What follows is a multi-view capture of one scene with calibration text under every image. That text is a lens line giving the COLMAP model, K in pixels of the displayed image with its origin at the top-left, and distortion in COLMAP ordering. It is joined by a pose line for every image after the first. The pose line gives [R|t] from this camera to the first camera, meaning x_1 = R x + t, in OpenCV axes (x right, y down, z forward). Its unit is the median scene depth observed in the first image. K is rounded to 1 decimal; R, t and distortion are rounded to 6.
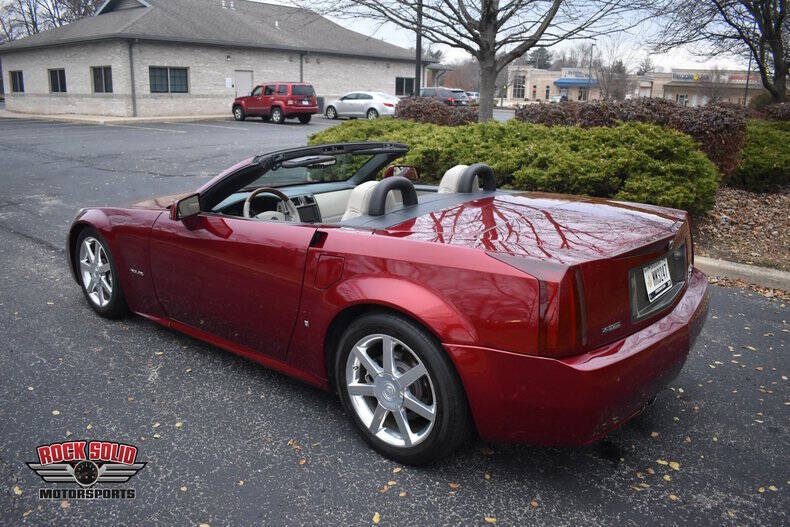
lens RADIAL K [[635.2, 0, 398.5], [0, 635.2, 269.4], [0, 0, 1]] dist [-0.098939, 0.022619]
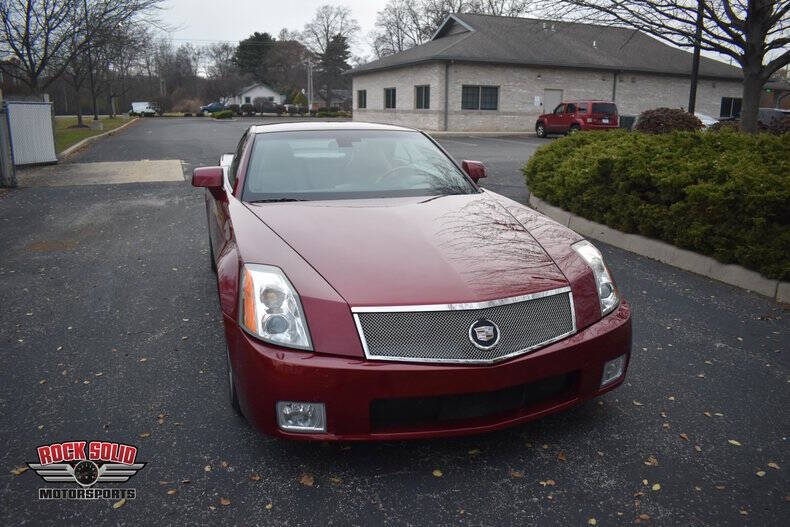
lens RADIAL K [[613.9, 0, 398.3], [0, 613.9, 267.4], [0, 0, 1]] dist [-0.099345, 0.018050]
pose [[0.863379, 0.112952, -0.491750, 0.062242], [-0.126993, 0.991892, 0.004867, -0.001392], [0.488312, 0.058247, 0.870723, 0.034409]]
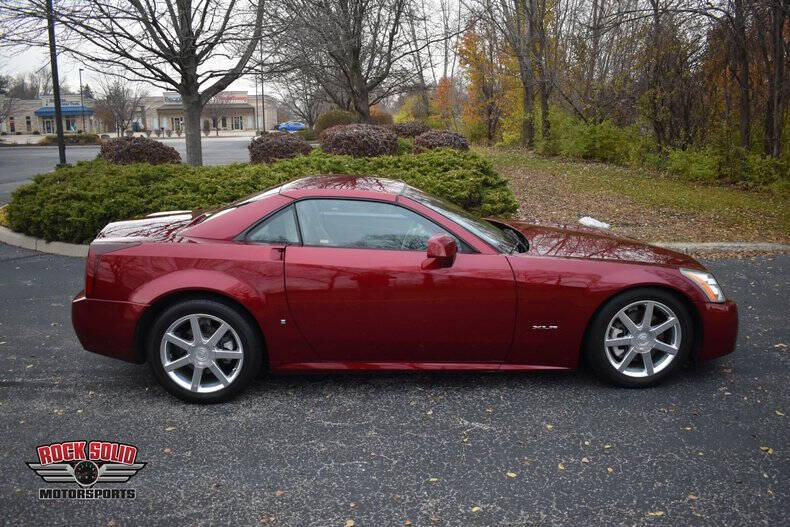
lens RADIAL K [[660.8, 0, 400.6], [0, 660.8, 276.3], [0, 0, 1]] dist [-0.096471, 0.025026]
pose [[0.716367, -0.186979, 0.672203, -0.145292], [0.210794, 0.976402, 0.046951, -0.017634], [-0.665119, 0.108062, 0.738877, 0.035615]]
